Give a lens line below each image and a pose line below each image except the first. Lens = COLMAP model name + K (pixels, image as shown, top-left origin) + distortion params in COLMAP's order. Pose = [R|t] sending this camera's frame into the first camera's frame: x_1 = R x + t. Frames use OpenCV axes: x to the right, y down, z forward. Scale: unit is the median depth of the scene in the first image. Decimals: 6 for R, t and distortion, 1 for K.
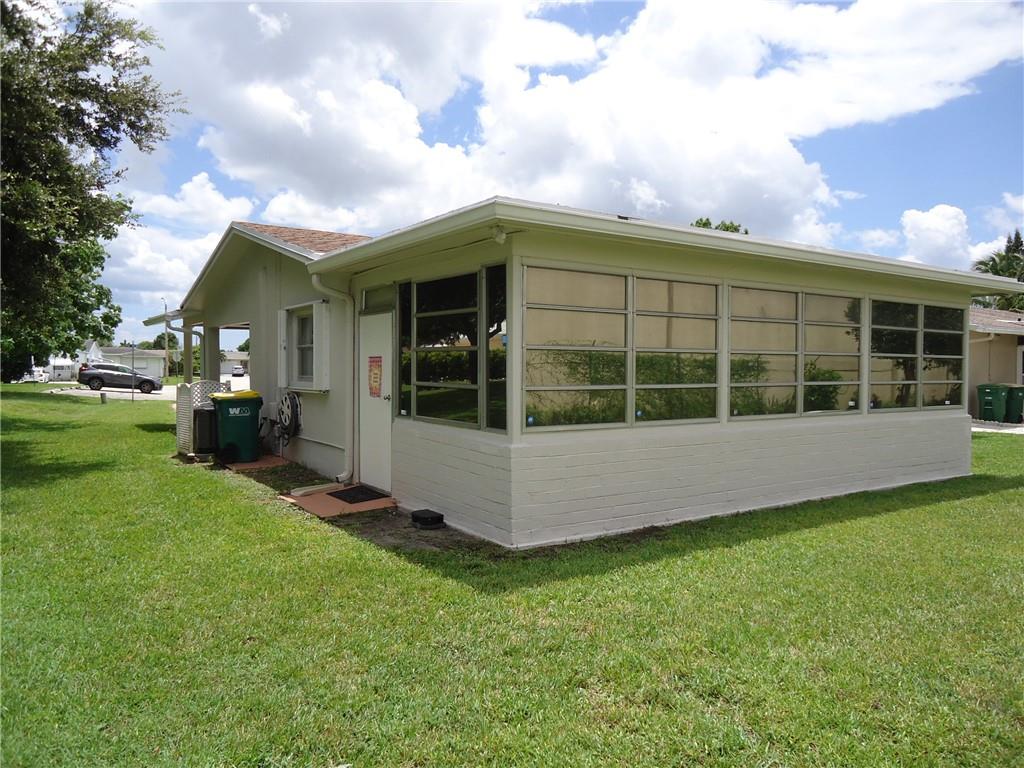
lens RADIAL K [[749.8, 0, 519.3], [0, 749.8, 381.4], [0, 0, 1]] dist [0.000246, 0.000128]
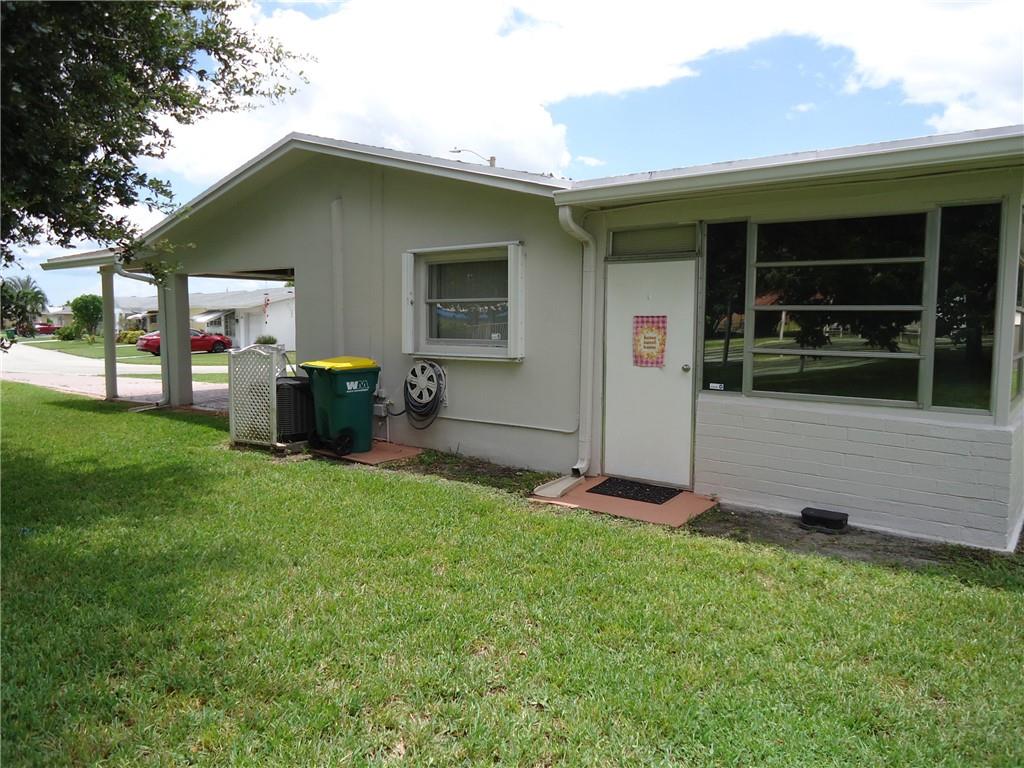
lens RADIAL K [[749.8, 0, 509.8], [0, 749.8, 387.6], [0, 0, 1]] dist [0.000246, 0.000128]
pose [[0.949745, -0.022840, 0.312191, -0.588513], [0.001427, 0.997640, 0.068646, -0.012703], [-0.313023, -0.064751, 0.947536, 0.296245]]
